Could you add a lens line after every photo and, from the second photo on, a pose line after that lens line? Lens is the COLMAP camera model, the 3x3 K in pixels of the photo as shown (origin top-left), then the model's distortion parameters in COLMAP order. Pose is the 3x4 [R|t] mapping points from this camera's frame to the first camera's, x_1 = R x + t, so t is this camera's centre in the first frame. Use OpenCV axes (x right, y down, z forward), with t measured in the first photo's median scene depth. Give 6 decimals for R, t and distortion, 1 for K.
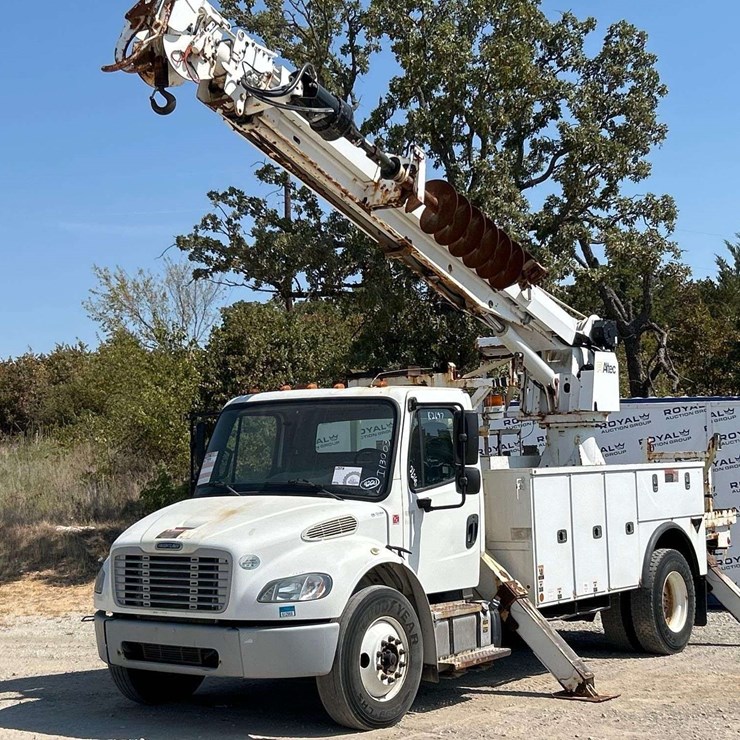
lens RADIAL K [[1543.3, 0, 370.0], [0, 1543.3, 370.0], [0, 0, 1]] dist [0.078782, -0.103896]
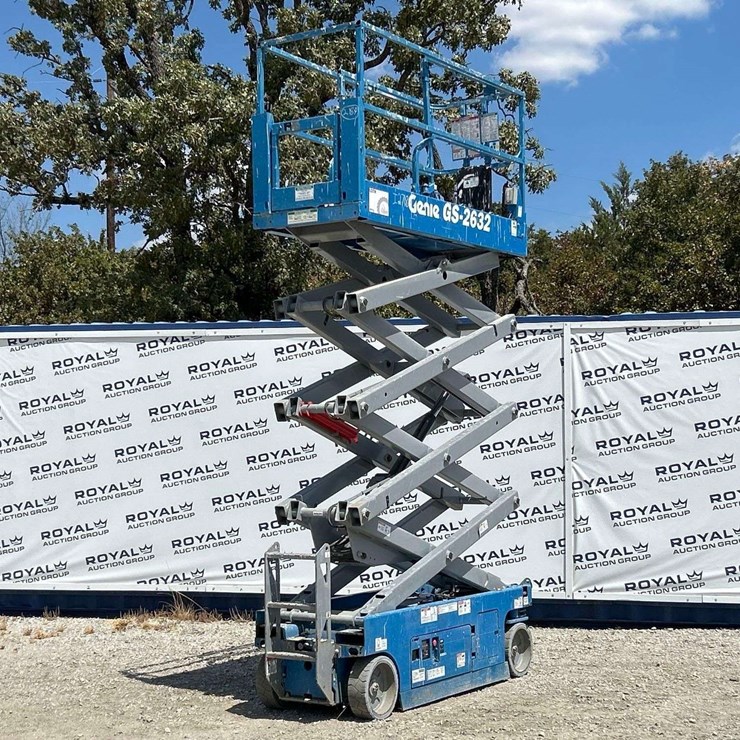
lens RADIAL K [[1543.3, 0, 370.0], [0, 1543.3, 370.0], [0, 0, 1]] dist [0.078782, -0.103896]
pose [[0.996840, 0.015503, 0.077912, 0.047011], [-0.017396, 0.999568, 0.023684, 0.015908], [-0.077511, -0.024964, 0.996679, 0.194388]]
